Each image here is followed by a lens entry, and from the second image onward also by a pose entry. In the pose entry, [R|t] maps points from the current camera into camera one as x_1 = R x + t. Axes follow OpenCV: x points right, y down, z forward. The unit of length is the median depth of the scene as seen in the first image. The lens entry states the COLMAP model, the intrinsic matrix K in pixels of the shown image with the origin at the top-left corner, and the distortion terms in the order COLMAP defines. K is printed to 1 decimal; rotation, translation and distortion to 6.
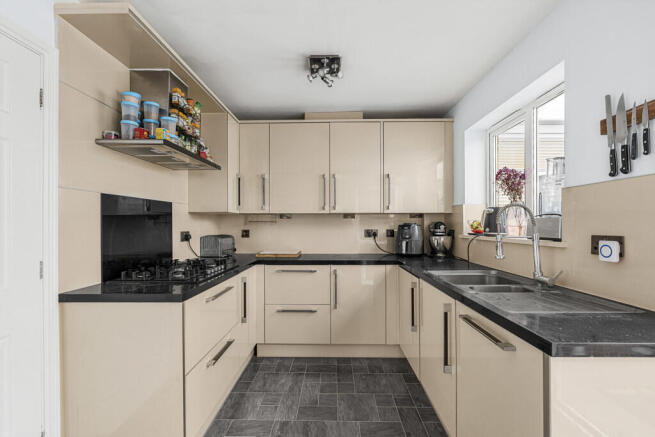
lens RADIAL K [[293.4, 0, 326.1], [0, 293.4, 221.8], [0, 0, 1]] dist [-0.001981, -0.000157]
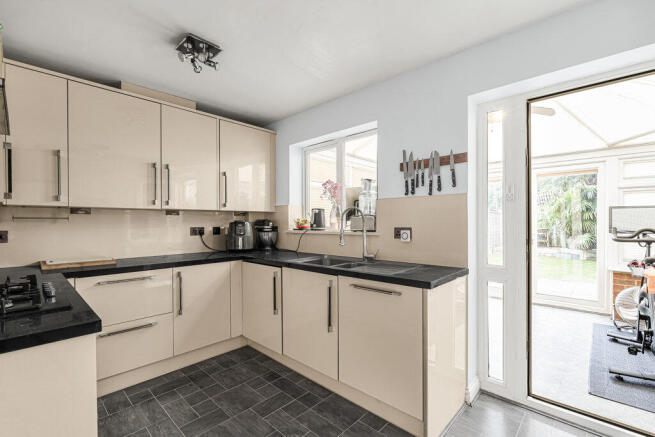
lens RADIAL K [[293.4, 0, 326.1], [0, 293.4, 221.8], [0, 0, 1]] dist [-0.001981, -0.000157]
pose [[0.669981, -0.001261, 0.742378, -0.335336], [-0.004543, 0.999973, 0.005798, 0.001707], [-0.742365, -0.007257, 0.669957, 0.064572]]
